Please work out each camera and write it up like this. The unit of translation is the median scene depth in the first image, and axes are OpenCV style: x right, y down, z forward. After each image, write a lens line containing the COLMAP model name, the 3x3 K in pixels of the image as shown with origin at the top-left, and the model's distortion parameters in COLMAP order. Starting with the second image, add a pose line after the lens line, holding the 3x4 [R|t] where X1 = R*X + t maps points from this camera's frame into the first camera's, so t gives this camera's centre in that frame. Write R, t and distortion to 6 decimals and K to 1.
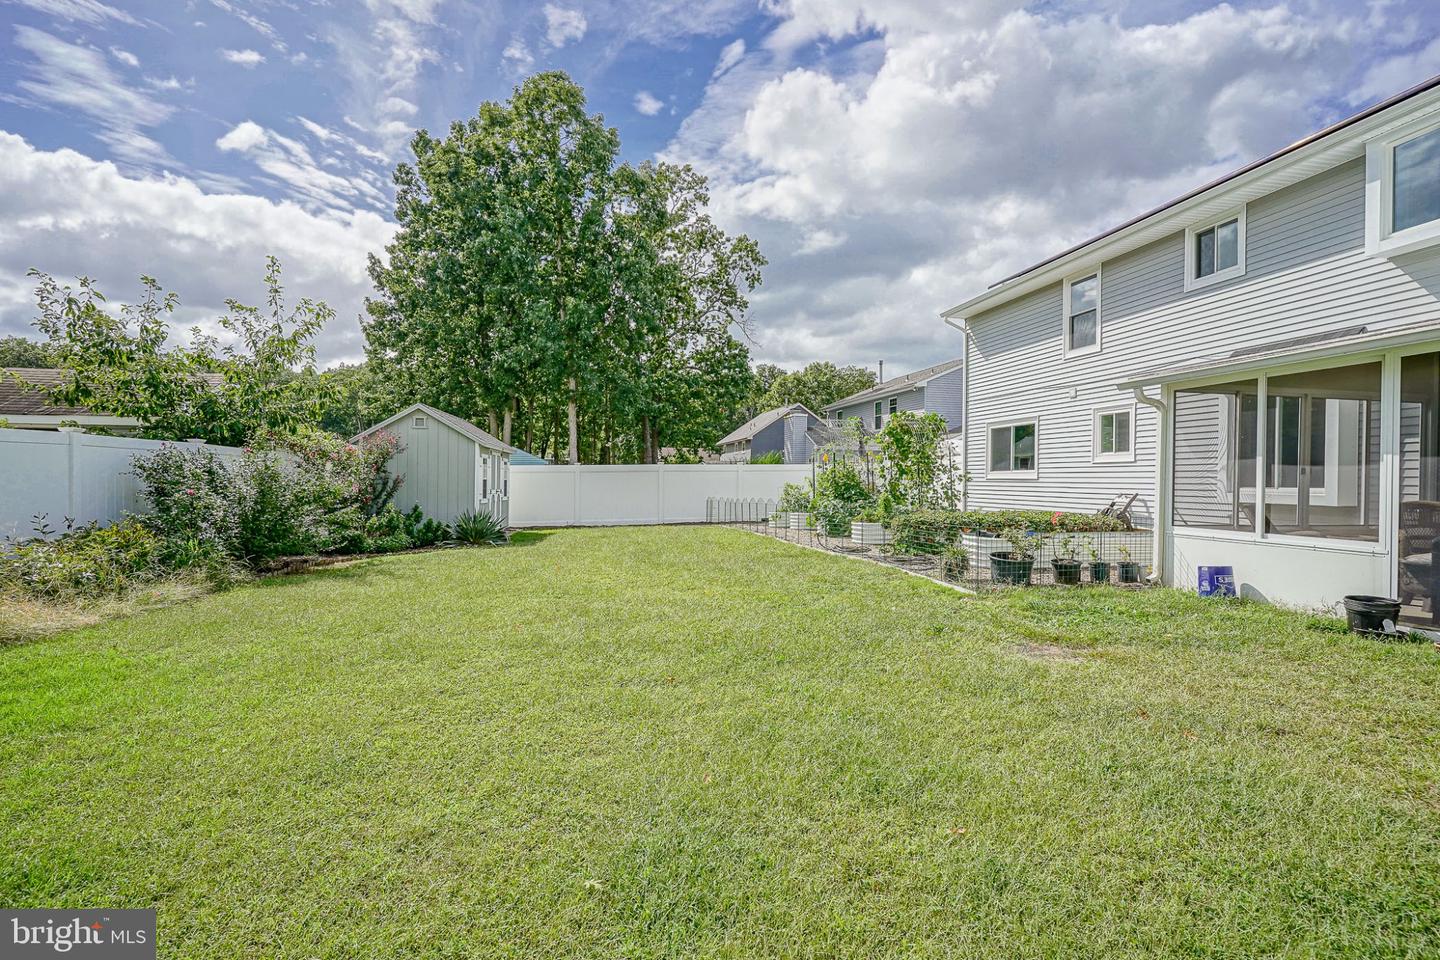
lens RADIAL K [[692.6, 0, 717.4], [0, 692.6, 490.6], [0, 0, 1]] dist [-0.003467, 0.002083]
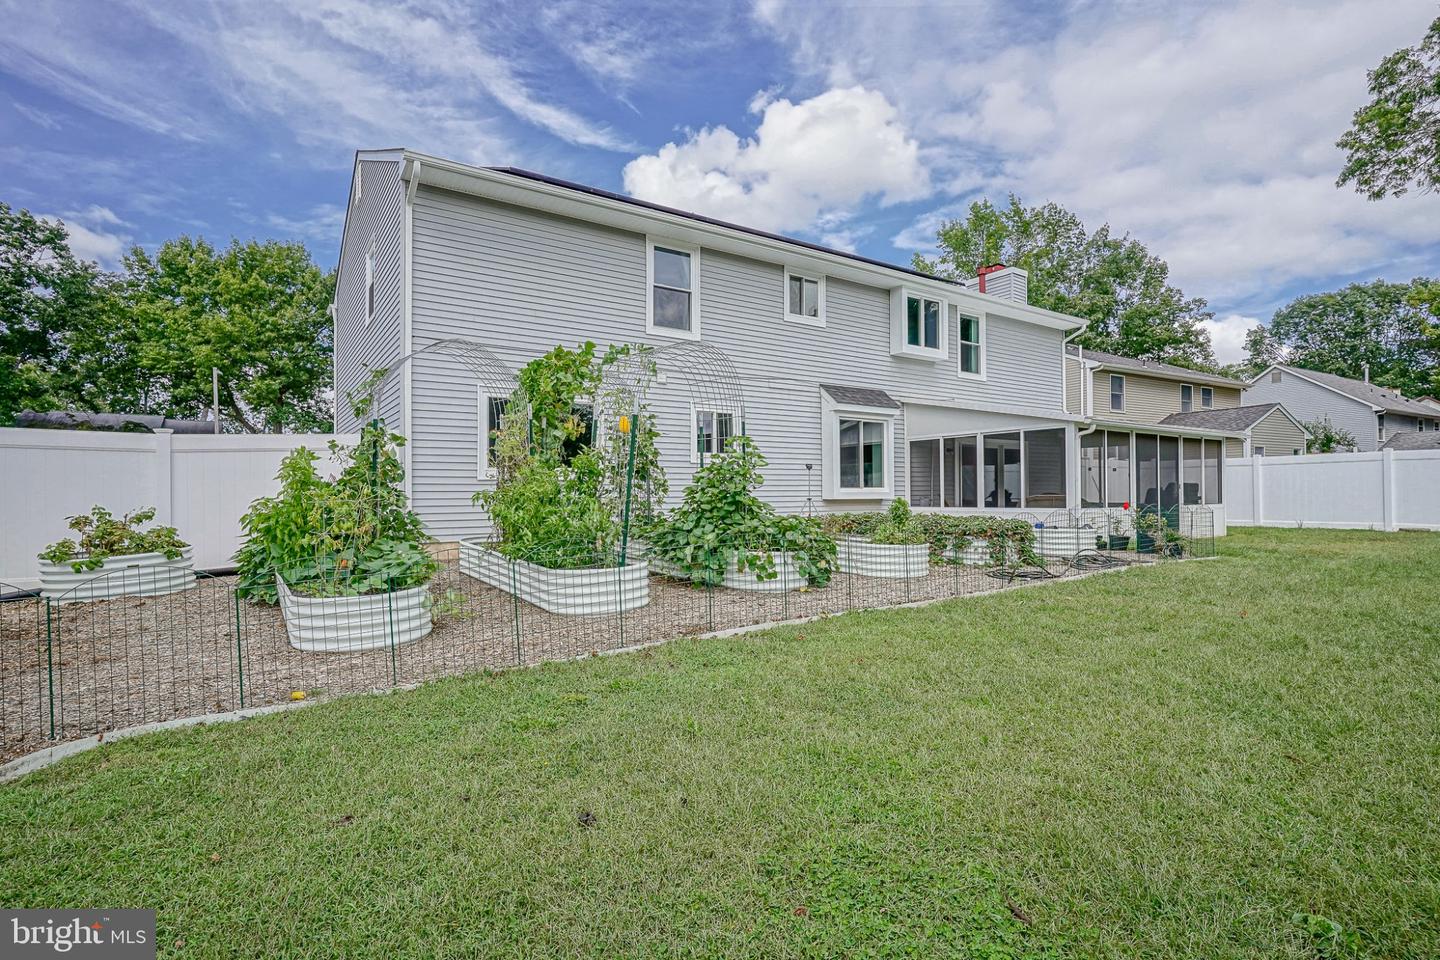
lens RADIAL K [[692.6, 0, 717.4], [0, 692.6, 490.6], [0, 0, 1]] dist [-0.003467, 0.002083]
pose [[-0.365548, -0.000786, 0.930792, -0.362751], [0.014021, 0.999882, 0.006350, -0.011213], [-0.930687, 0.015372, -0.365494, 1.533459]]
